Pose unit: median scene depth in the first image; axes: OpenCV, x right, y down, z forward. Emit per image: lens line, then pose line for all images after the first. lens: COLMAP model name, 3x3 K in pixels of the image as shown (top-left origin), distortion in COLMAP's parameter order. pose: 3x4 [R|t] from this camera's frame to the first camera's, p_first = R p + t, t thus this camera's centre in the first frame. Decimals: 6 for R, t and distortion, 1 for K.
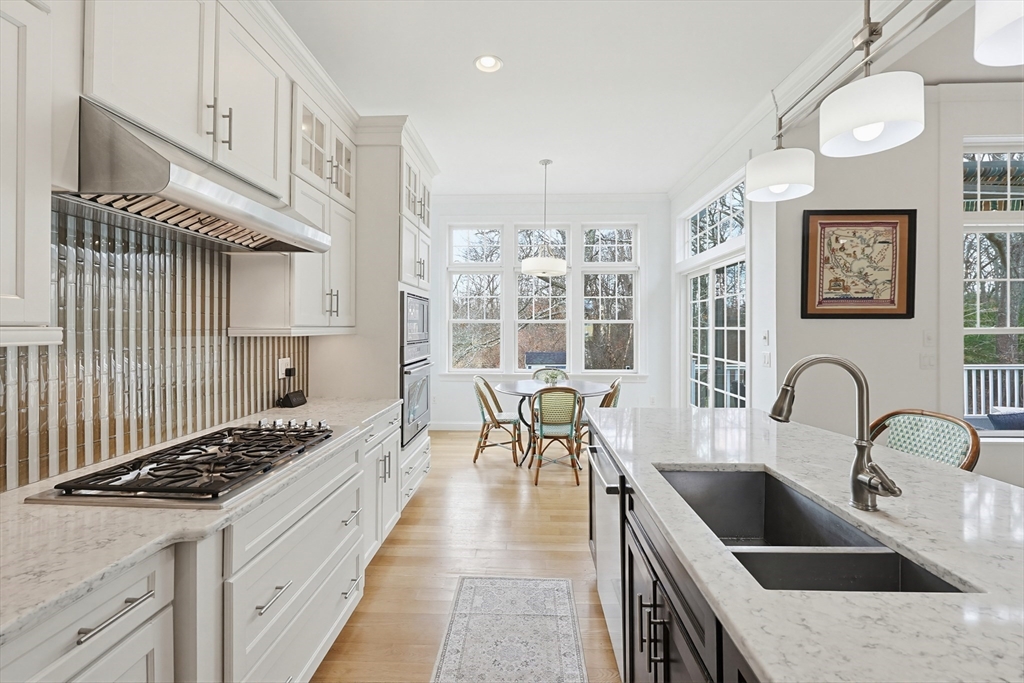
lens RADIAL K [[436.7, 0, 515.9], [0, 436.7, 329.8], [0, 0, 1]] dist [0.002582, 0.000235]
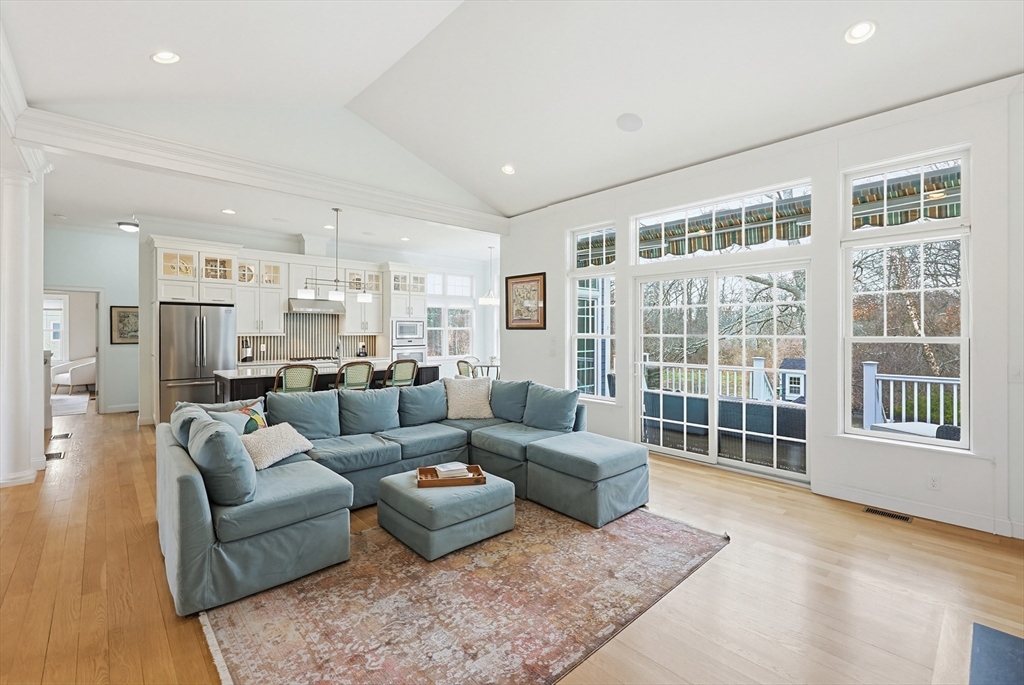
lens RADIAL K [[436.7, 0, 502.8], [0, 436.7, 332.2], [0, 0, 1]] dist [0.002582, 0.000235]
pose [[0.701114, 0.002335, -0.713045, 2.048290], [-0.003528, 0.999994, -0.000194, -0.011315], [0.713041, 0.002651, 0.701118, -0.448767]]
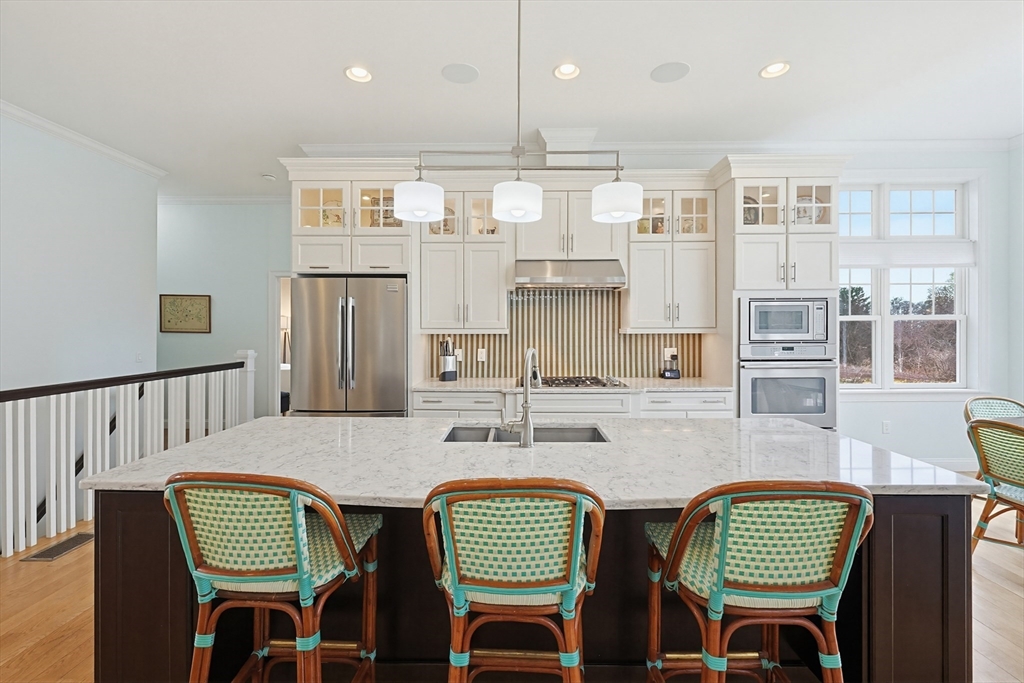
lens RADIAL K [[436.7, 0, 512.7], [0, 436.7, 326.3], [0, 0, 1]] dist [0.002582, 0.000235]
pose [[0.022167, -0.004265, -0.999745, 0.809493], [-0.001936, 0.999989, -0.004309, -0.003928], [0.999752, 0.002031, 0.022158, 0.314585]]
